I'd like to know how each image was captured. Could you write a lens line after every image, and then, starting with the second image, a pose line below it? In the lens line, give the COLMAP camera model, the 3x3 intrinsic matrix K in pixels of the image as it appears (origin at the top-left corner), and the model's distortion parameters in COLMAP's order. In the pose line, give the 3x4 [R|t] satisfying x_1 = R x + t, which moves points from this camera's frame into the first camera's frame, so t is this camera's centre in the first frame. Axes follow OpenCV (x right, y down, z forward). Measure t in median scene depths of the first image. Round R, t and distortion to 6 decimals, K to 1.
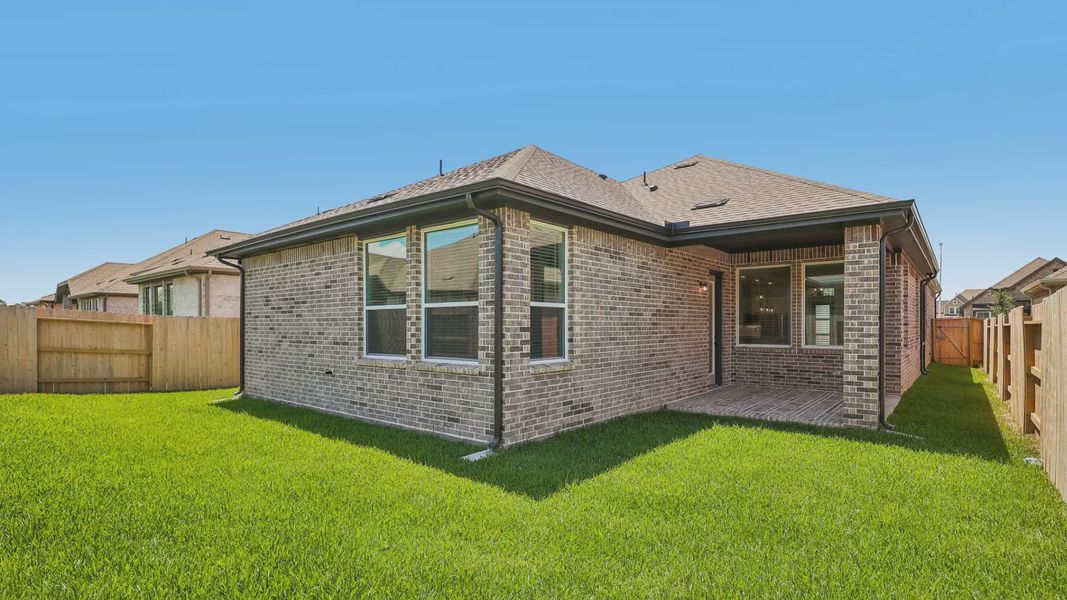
lens RADIAL K [[501.7, 0, 549.8], [0, 501.7, 325.7], [0, 0, 1]] dist [0.001944, 0.000930]
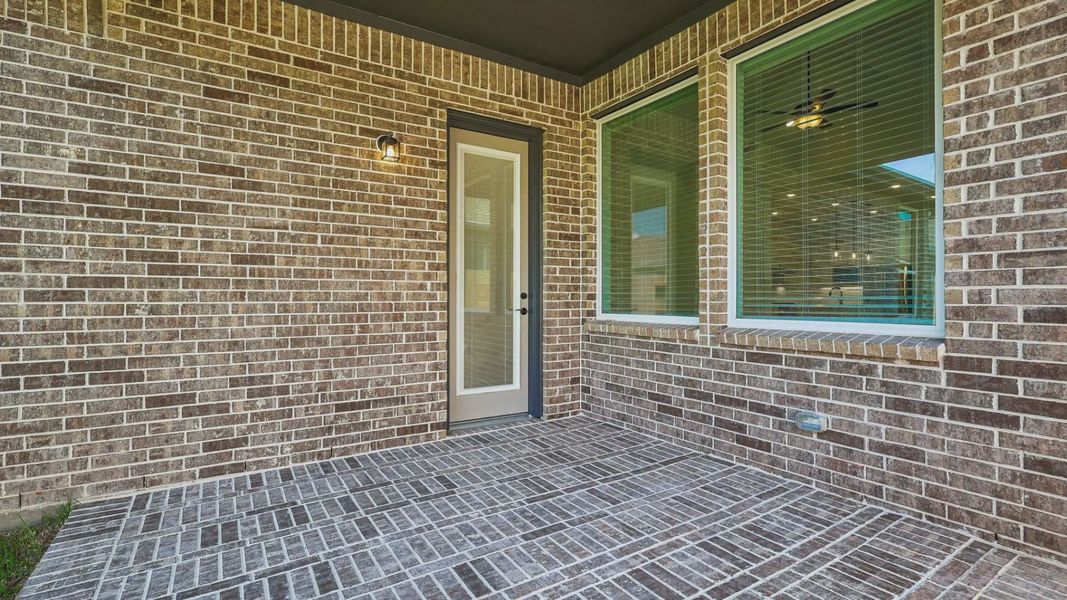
lens RADIAL K [[501.7, 0, 534.3], [0, 501.7, 298.5], [0, 0, 1]] dist [0.001944, 0.000930]
pose [[0.949222, 0.002118, -0.314600, 0.486357], [-0.002312, 0.999997, -0.000245, 0.026793], [0.314599, 0.000960, 0.949224, 0.658627]]
